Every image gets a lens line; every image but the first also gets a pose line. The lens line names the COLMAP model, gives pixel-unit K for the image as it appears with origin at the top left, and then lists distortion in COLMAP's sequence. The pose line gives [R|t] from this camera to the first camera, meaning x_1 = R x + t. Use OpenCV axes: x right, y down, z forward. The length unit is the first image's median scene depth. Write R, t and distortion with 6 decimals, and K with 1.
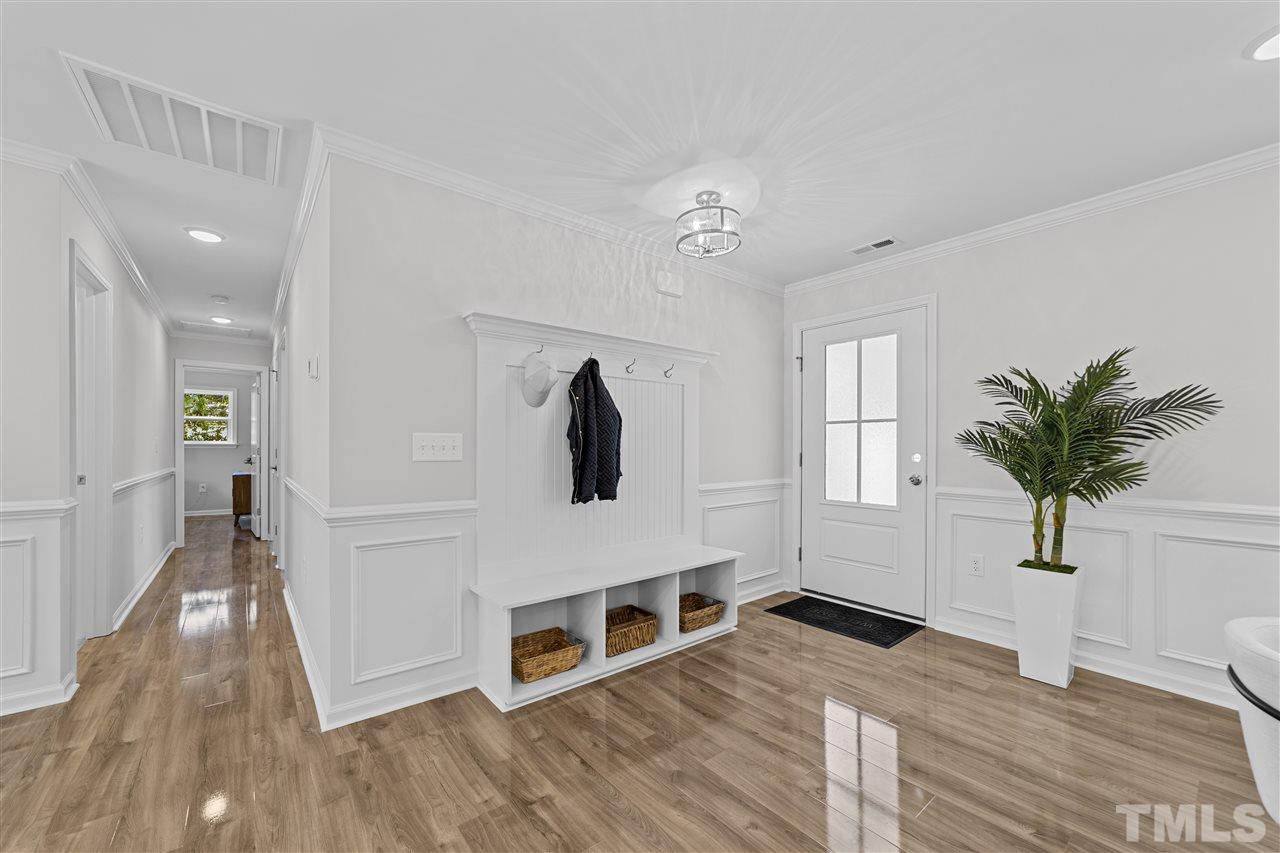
lens RADIAL K [[484.6, 0, 645.0], [0, 484.6, 446.0], [0, 0, 1]] dist [-0.001799, 0.002573]
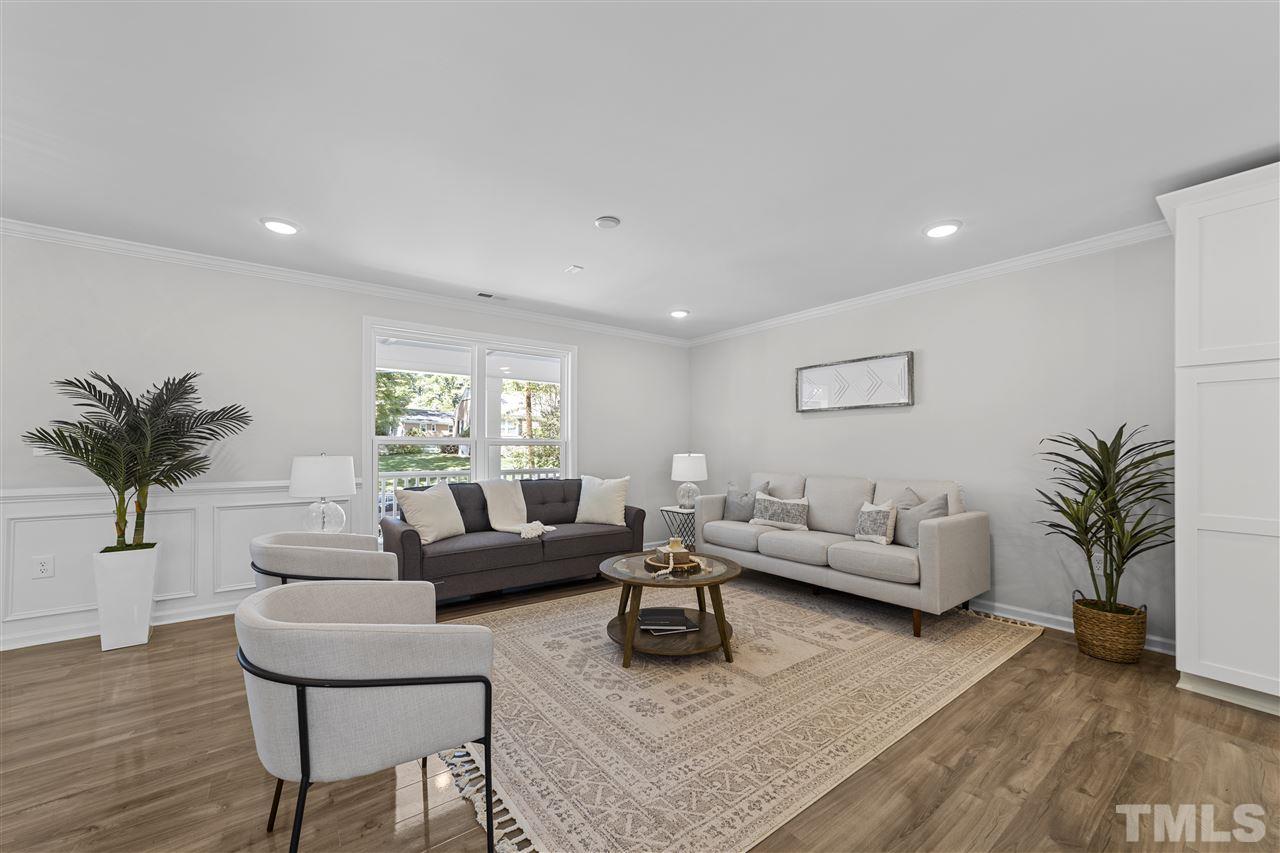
lens RADIAL K [[492.6, 0, 641.4], [0, 492.6, 445.4], [0, 0, 1]] dist [-0.001474, 0.003974]
pose [[0.040054, -0.002490, 0.999194, -0.314932], [-0.001539, 0.999996, 0.002553, -0.003341], [-0.999196, -0.001640, 0.040050, -0.283769]]
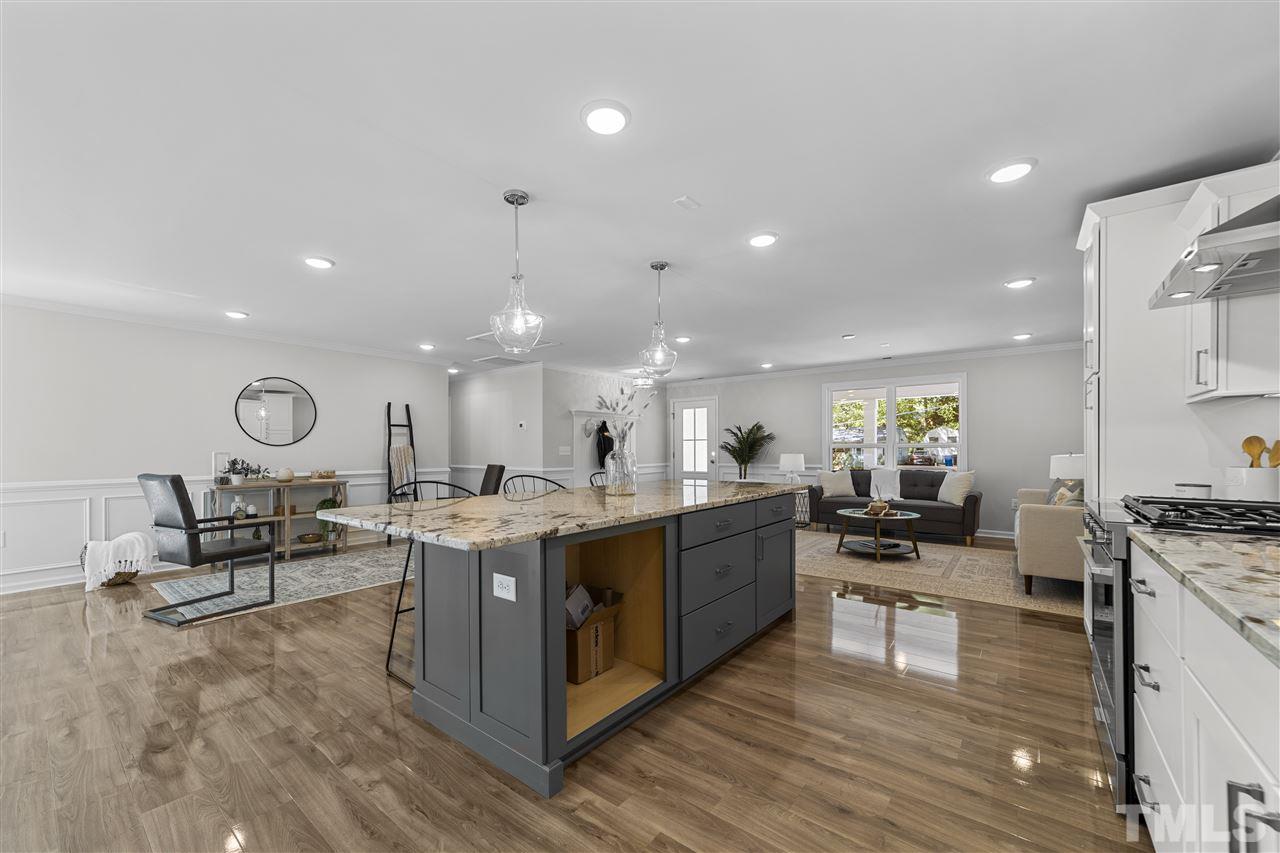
lens RADIAL K [[484.6, 0, 645.0], [0, 484.6, 446.0], [0, 0, 1]] dist [-0.001799, 0.002573]
pose [[0.973397, -0.006441, 0.229036, -0.600479], [0.009083, 0.999904, -0.010483, 0.008420], [-0.228947, 0.012285, 0.973361, -2.138291]]
